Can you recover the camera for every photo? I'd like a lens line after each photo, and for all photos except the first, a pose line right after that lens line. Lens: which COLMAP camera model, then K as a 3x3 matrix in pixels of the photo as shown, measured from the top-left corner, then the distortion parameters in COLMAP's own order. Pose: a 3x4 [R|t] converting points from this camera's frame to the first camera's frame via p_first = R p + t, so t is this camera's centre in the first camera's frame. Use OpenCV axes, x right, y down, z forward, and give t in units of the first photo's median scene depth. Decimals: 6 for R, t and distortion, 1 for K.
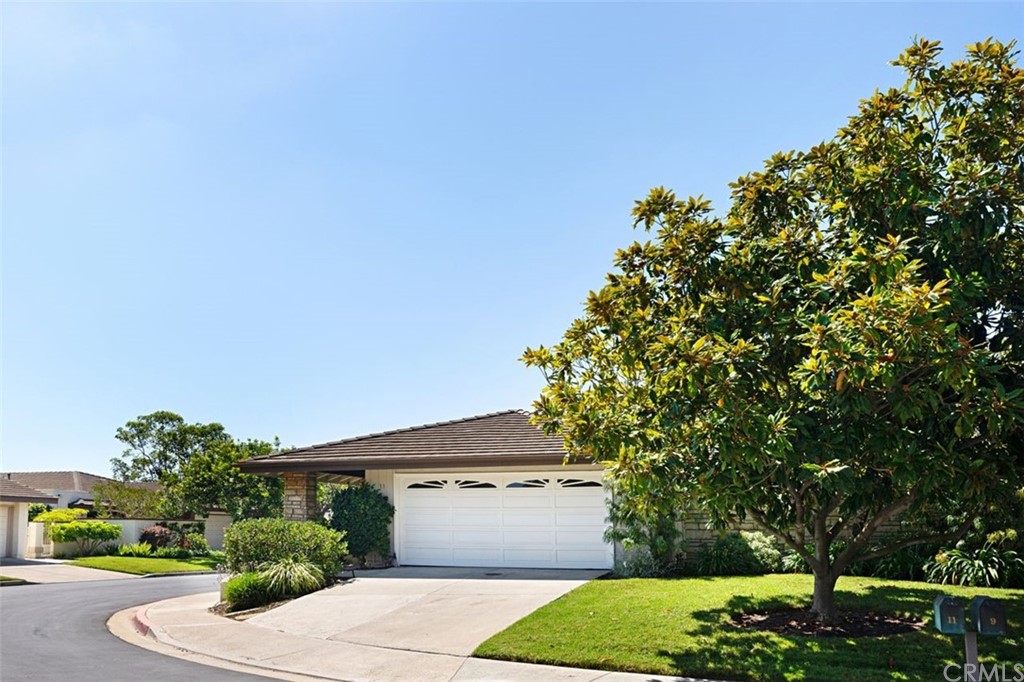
lens RADIAL K [[438.8, 0, 510.5], [0, 438.8, 336.3], [0, 0, 1]] dist [-0.002800, -0.000209]
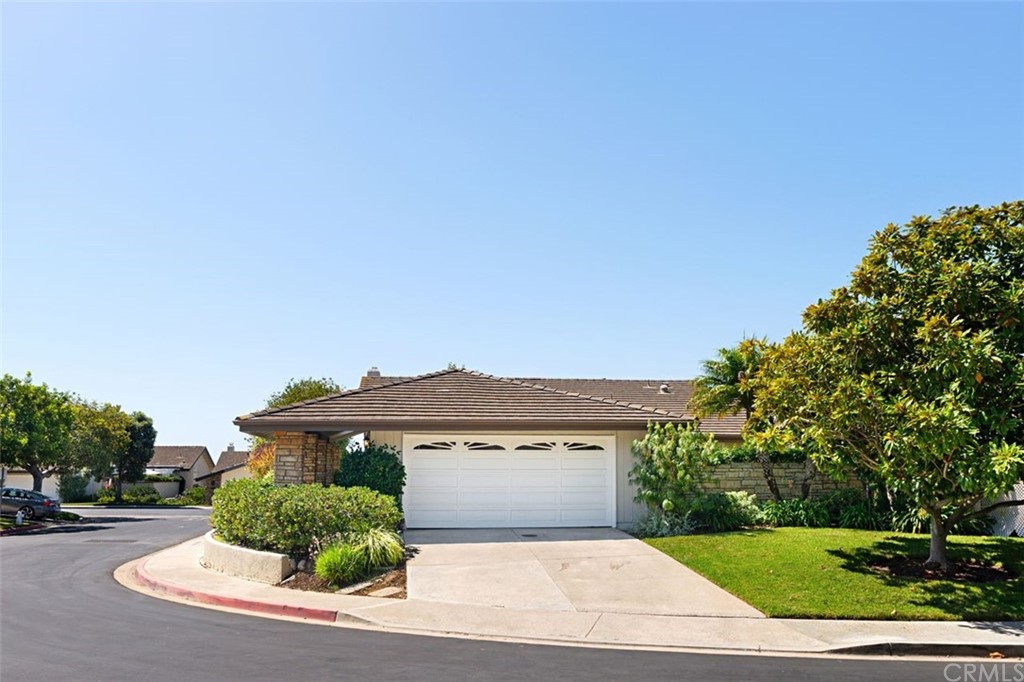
lens RADIAL K [[438.8, 0, 510.5], [0, 438.8, 336.3], [0, 0, 1]] dist [-0.002800, -0.000209]
pose [[0.973682, 0.069020, 0.217208, -0.259900], [-0.085759, 0.993952, 0.068598, 0.022845], [-0.211159, -0.085420, 0.973712, 0.060330]]
